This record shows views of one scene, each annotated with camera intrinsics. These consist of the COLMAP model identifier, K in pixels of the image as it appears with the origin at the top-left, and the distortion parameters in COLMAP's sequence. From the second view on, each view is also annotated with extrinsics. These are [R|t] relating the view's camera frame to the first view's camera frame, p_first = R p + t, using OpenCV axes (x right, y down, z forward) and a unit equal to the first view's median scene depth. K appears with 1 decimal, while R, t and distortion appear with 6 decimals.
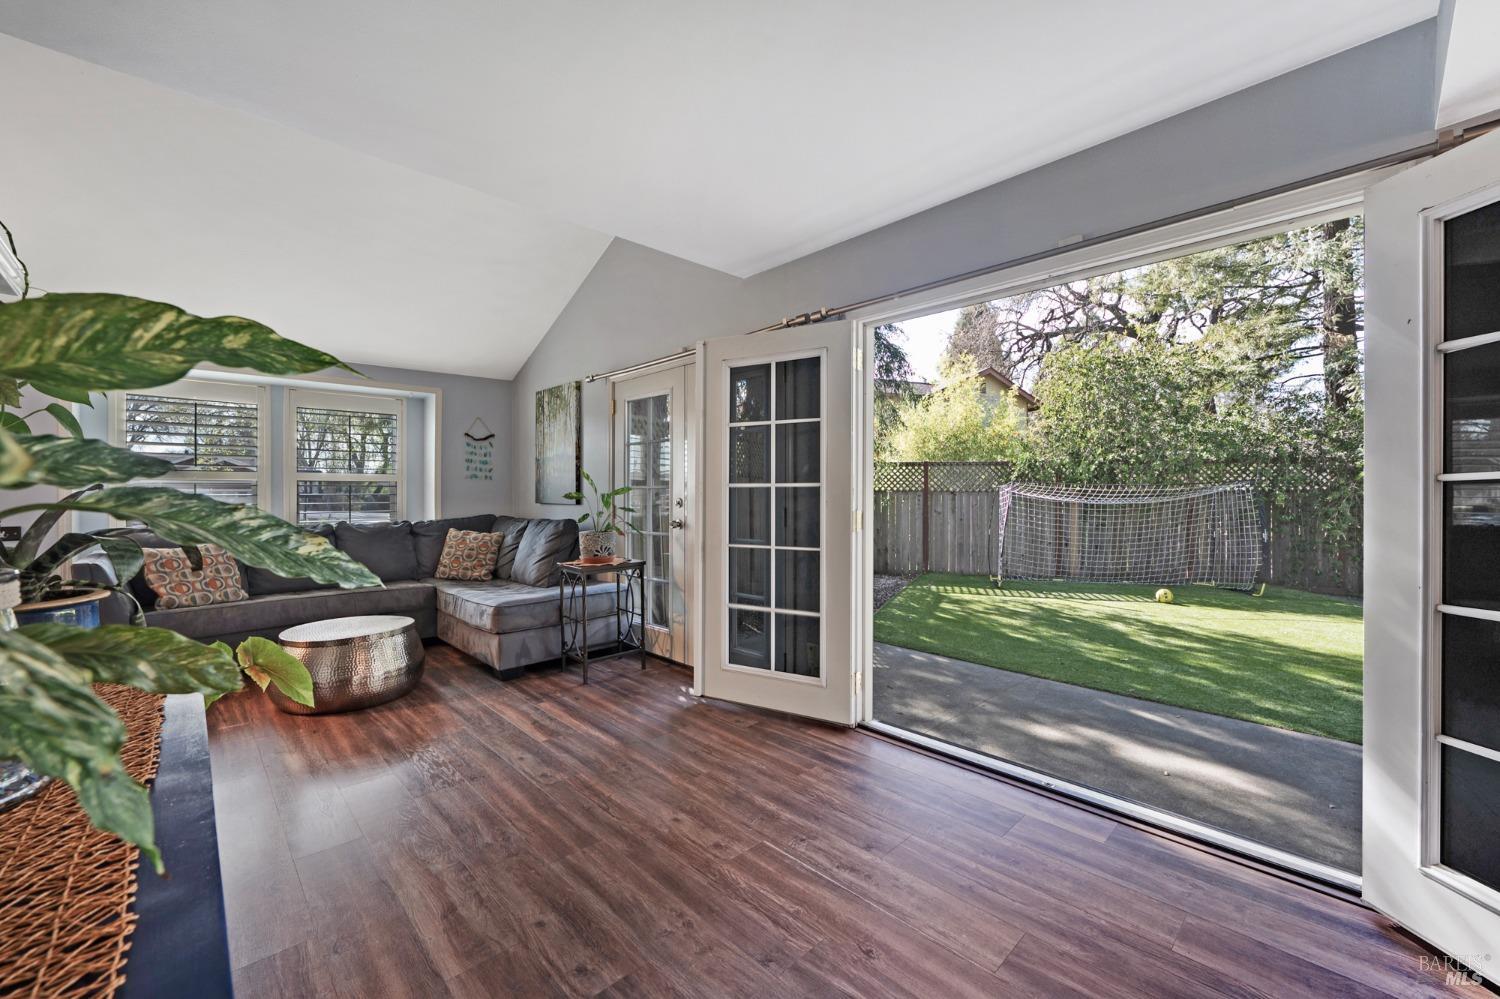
lens RADIAL K [[604.3, 0, 746.3], [0, 604.3, 491.8], [0, 0, 1]] dist [-0.008823, 0.000611]
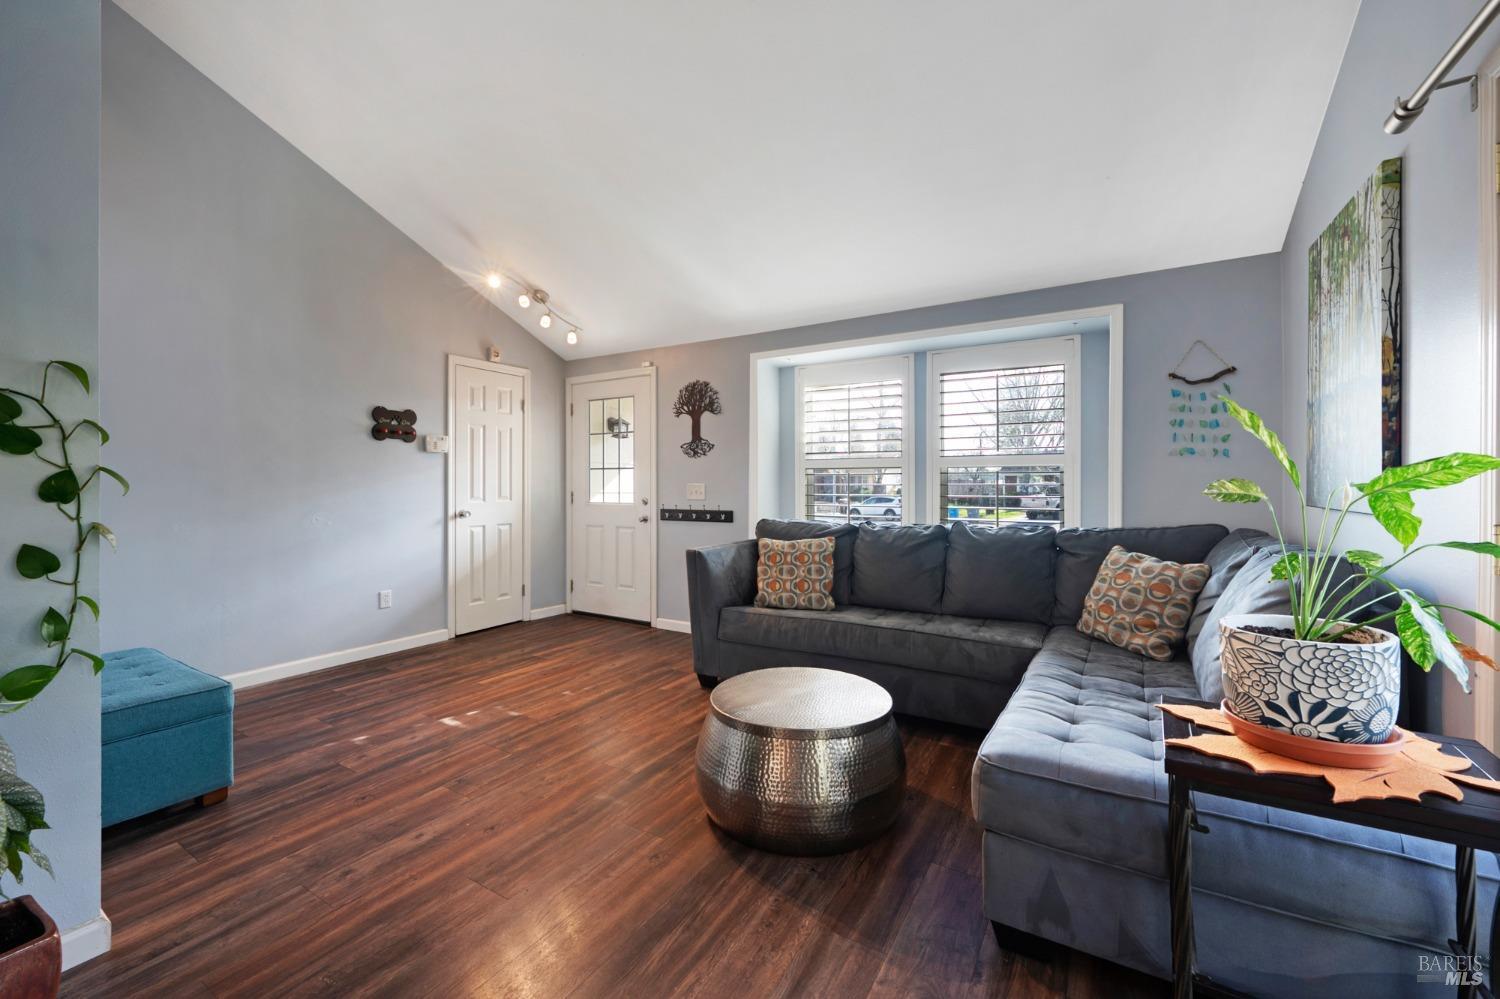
lens RADIAL K [[586.9, 0, 776.3], [0, 586.9, 481.0], [0, 0, 1]] dist [-0.000676, -0.000211]
pose [[0.260728, -0.004648, -0.965401, -0.046980], [0.002271, 0.999989, -0.004202, 0.002014], [0.965410, -0.001097, 0.260735, 0.566079]]
